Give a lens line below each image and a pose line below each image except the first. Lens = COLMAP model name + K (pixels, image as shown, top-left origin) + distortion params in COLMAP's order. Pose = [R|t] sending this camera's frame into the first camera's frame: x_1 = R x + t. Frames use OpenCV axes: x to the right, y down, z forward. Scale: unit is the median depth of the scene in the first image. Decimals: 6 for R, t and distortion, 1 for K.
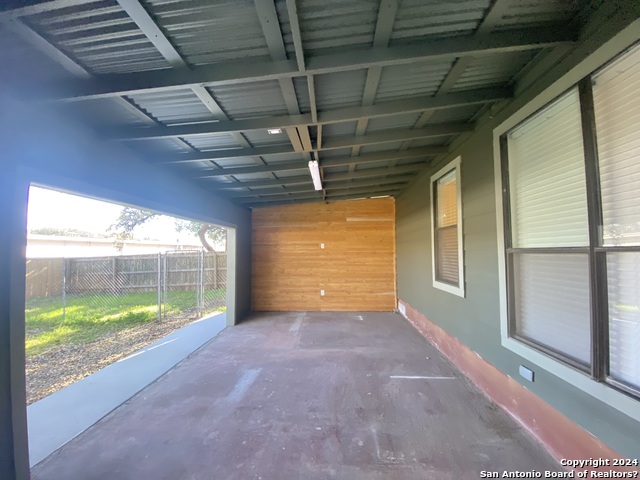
lens RADIAL K [[257.3, 0, 318.3], [0, 257.3, 238.9], [0, 0, 1]] dist [0.046700, -0.041052]
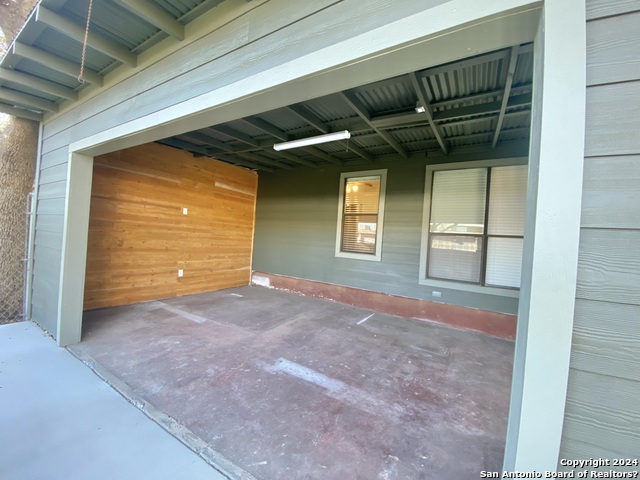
lens RADIAL K [[257.3, 0, 318.3], [0, 257.3, 238.9], [0, 0, 1]] dist [0.046700, -0.041052]
pose [[0.469540, 0.043105, 0.881858, -0.477862], [-0.110508, 0.993822, 0.010261, 0.057834], [-0.875968, -0.102271, 0.471403, 0.299132]]
